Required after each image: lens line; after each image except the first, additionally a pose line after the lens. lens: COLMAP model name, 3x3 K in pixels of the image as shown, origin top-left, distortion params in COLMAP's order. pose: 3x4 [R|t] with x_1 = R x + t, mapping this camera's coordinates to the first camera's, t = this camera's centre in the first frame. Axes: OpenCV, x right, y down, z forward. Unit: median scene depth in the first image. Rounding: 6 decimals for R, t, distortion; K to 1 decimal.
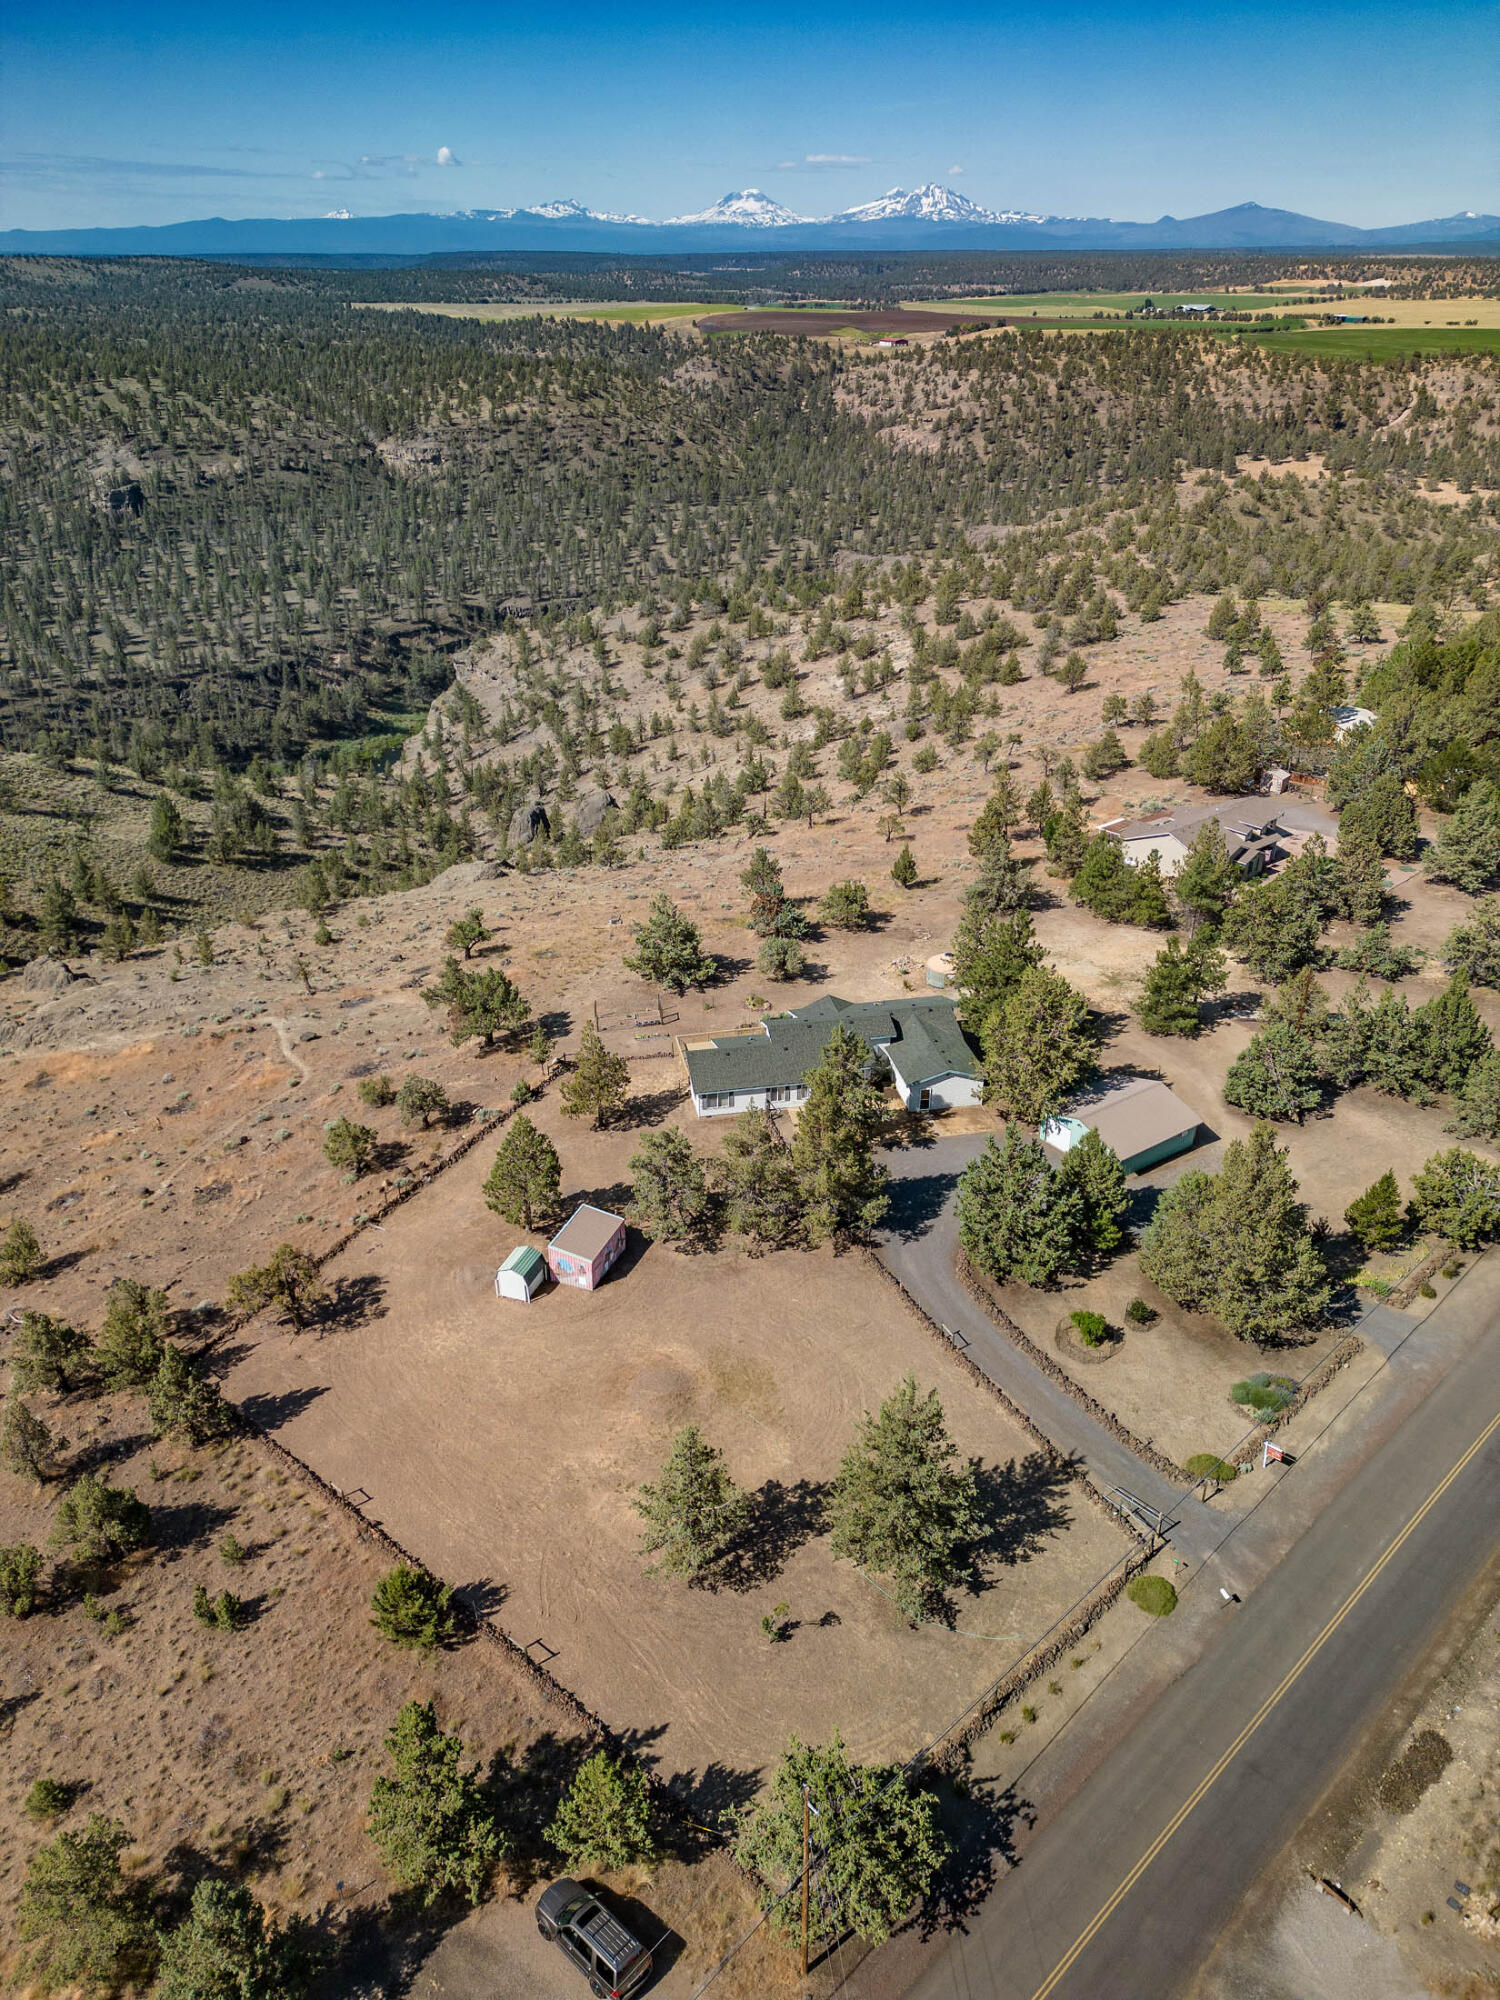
lens RADIAL K [[1397.0, 0, 742.5], [0, 1397.0, 994.4], [0, 0, 1]] dist [0.082543, -0.079543]
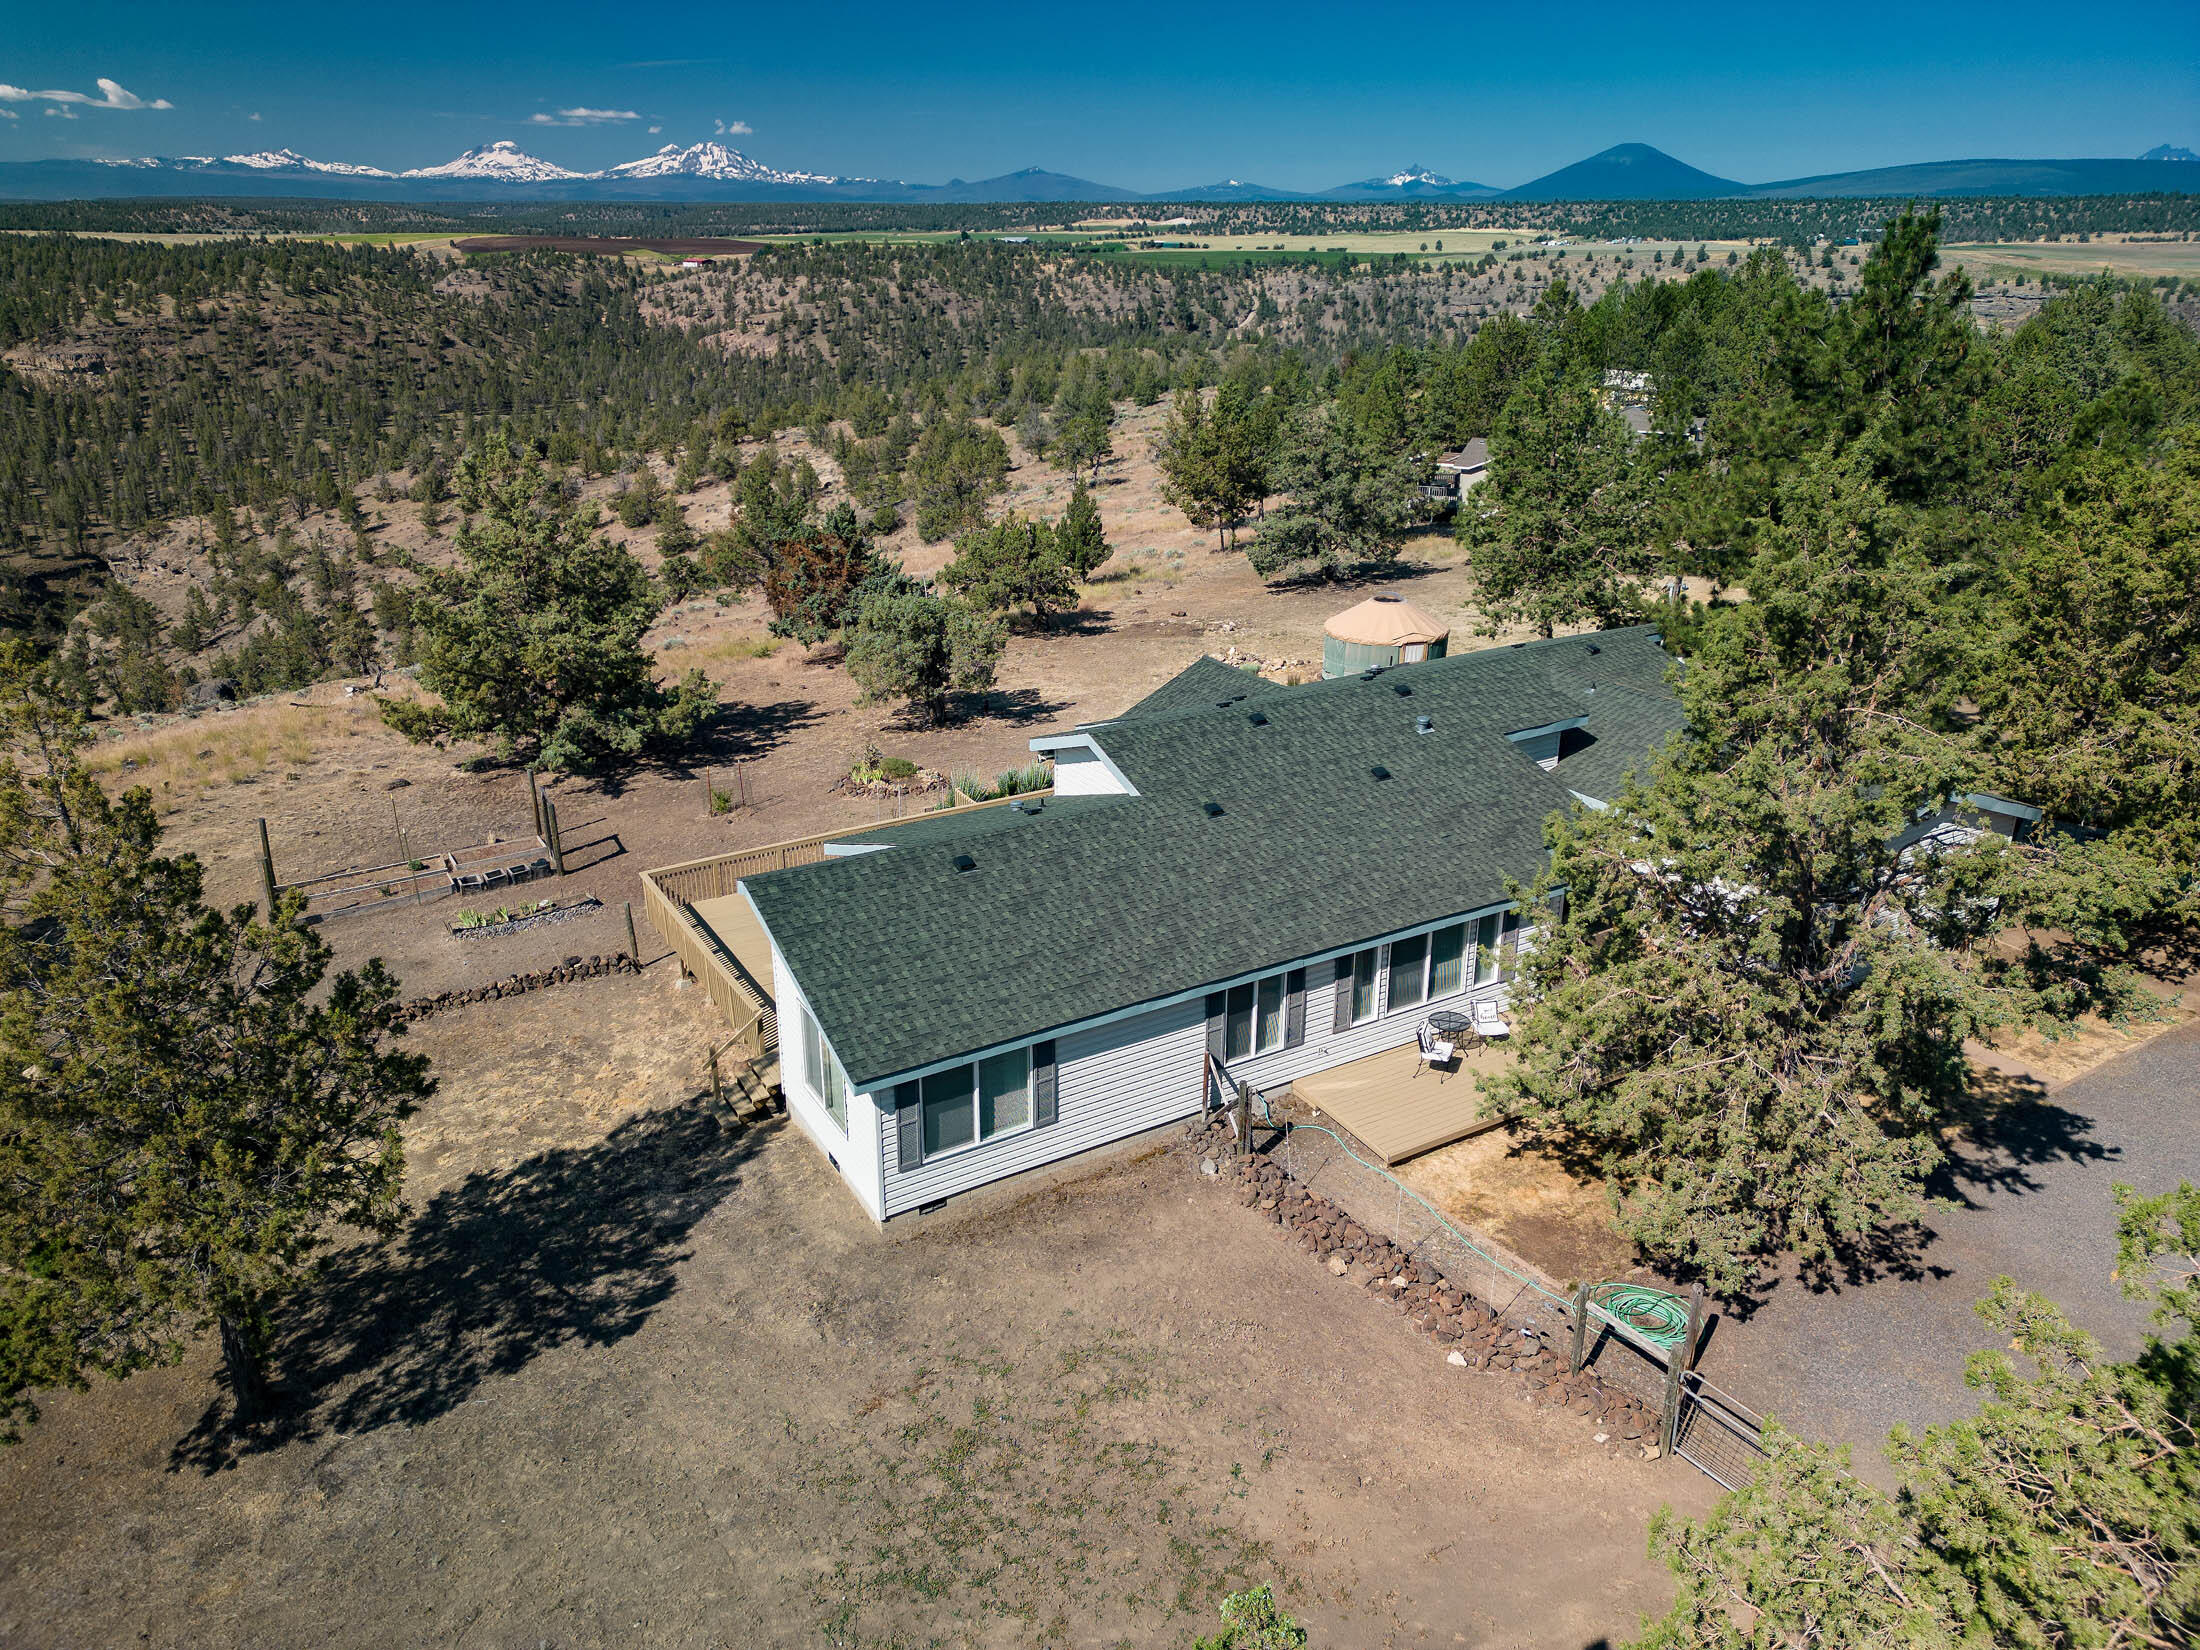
lens RADIAL K [[1535.5, 0, 1106.3], [0, 1535.5, 814.6], [0, 0, 1]] dist [0.082815, -0.079616]
pose [[0.940835, -0.121019, 0.316518, -0.010129], [0.155790, 0.983964, -0.086863, 0.009991], [-0.300930, 0.131034, 0.944601, 0.135471]]
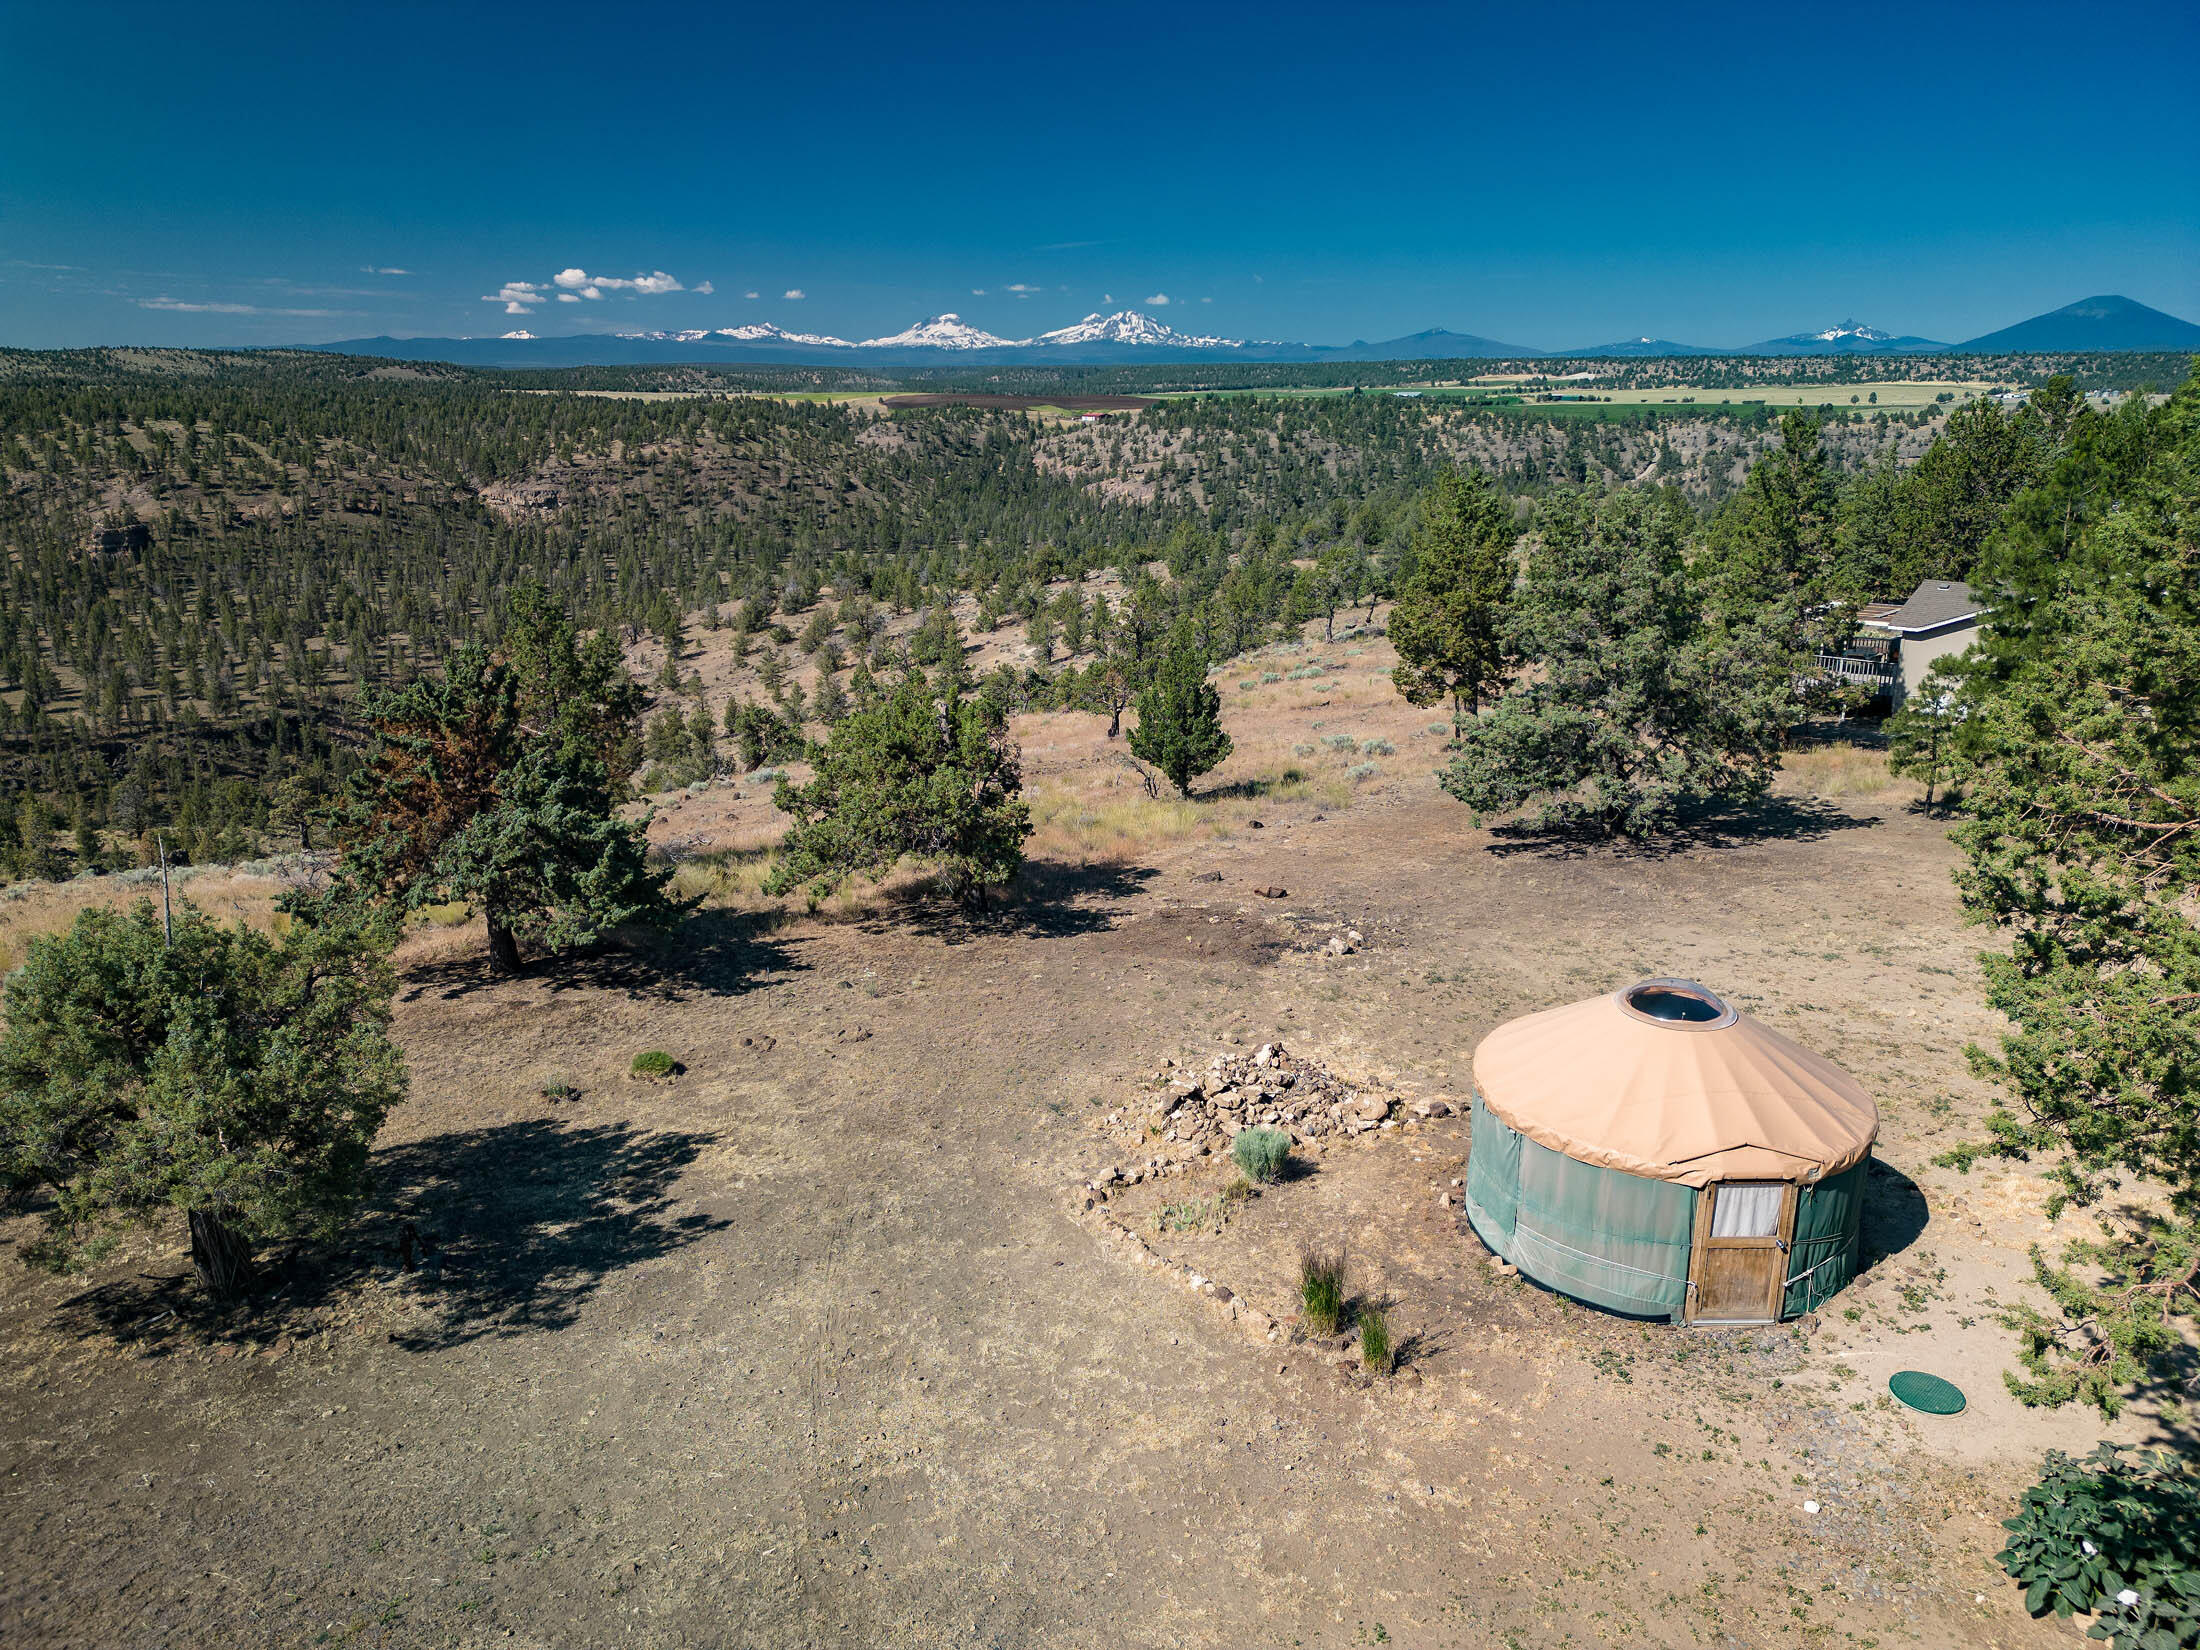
lens RADIAL K [[1534.4, 0, 1106.1], [0, 1534.4, 815.1], [0, 0, 1]] dist [0.087049, -0.086377]
pose [[0.994874, -0.027874, 0.097203, 0.018521], [0.046994, 0.978596, -0.200354, -0.004126], [-0.089538, 0.203895, 0.974890, 0.180102]]
